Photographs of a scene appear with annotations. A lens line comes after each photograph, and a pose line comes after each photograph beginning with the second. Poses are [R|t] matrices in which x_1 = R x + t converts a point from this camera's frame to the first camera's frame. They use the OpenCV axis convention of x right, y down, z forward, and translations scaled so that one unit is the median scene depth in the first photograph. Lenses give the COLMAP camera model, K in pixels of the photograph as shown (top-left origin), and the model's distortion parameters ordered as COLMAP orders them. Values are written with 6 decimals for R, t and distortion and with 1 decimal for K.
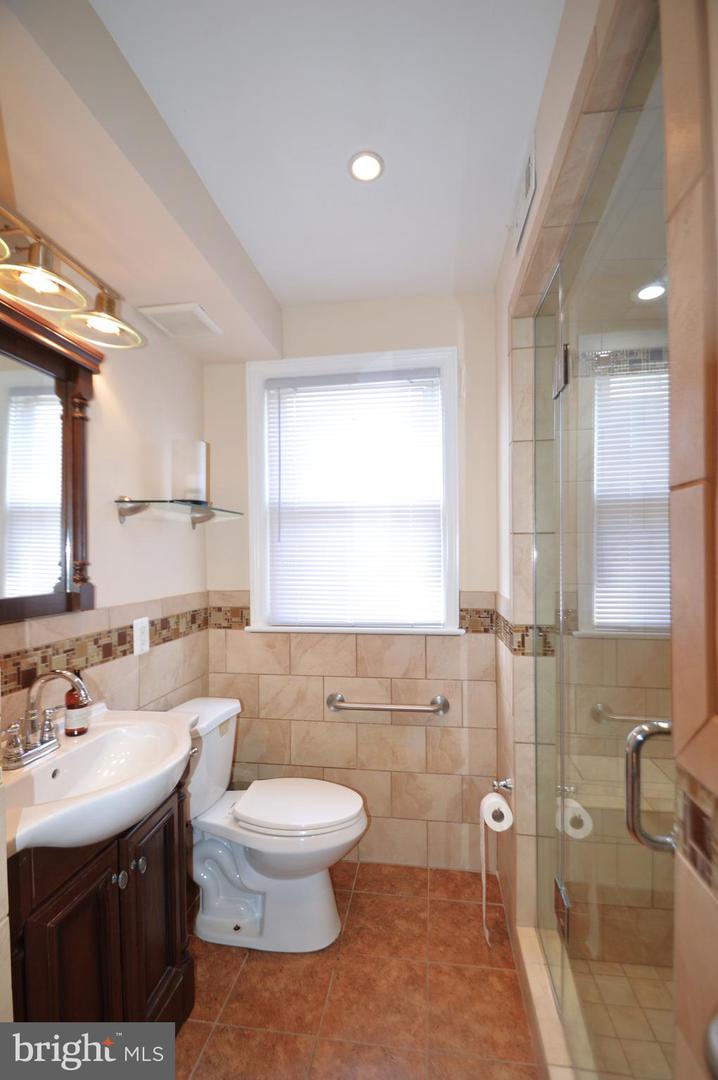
lens RADIAL K [[487.2, 0, 358.7], [0, 487.2, 552.4], [0, 0, 1]] dist [0.009825, -0.010936]
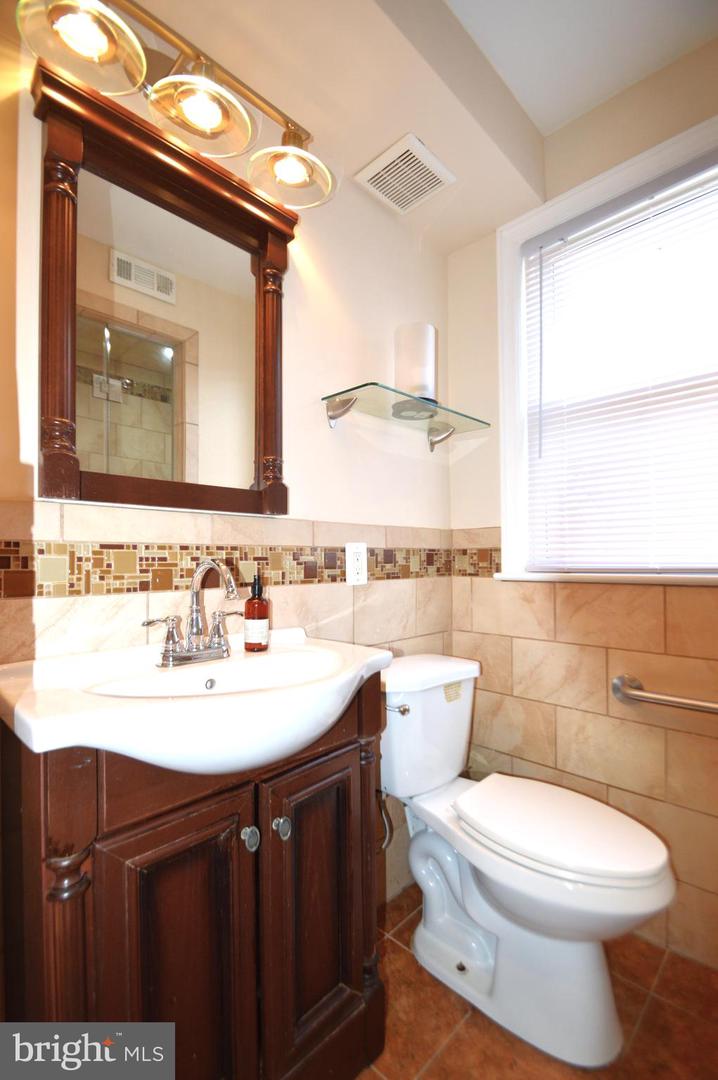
lens RADIAL K [[487.2, 0, 358.7], [0, 487.2, 552.4], [0, 0, 1]] dist [0.009825, -0.010936]
pose [[0.818413, -0.000244, -0.574631, 0.039926], [-0.003781, 0.999976, -0.005810, 0.149829], [0.574618, 0.006928, 0.818392, 0.298705]]
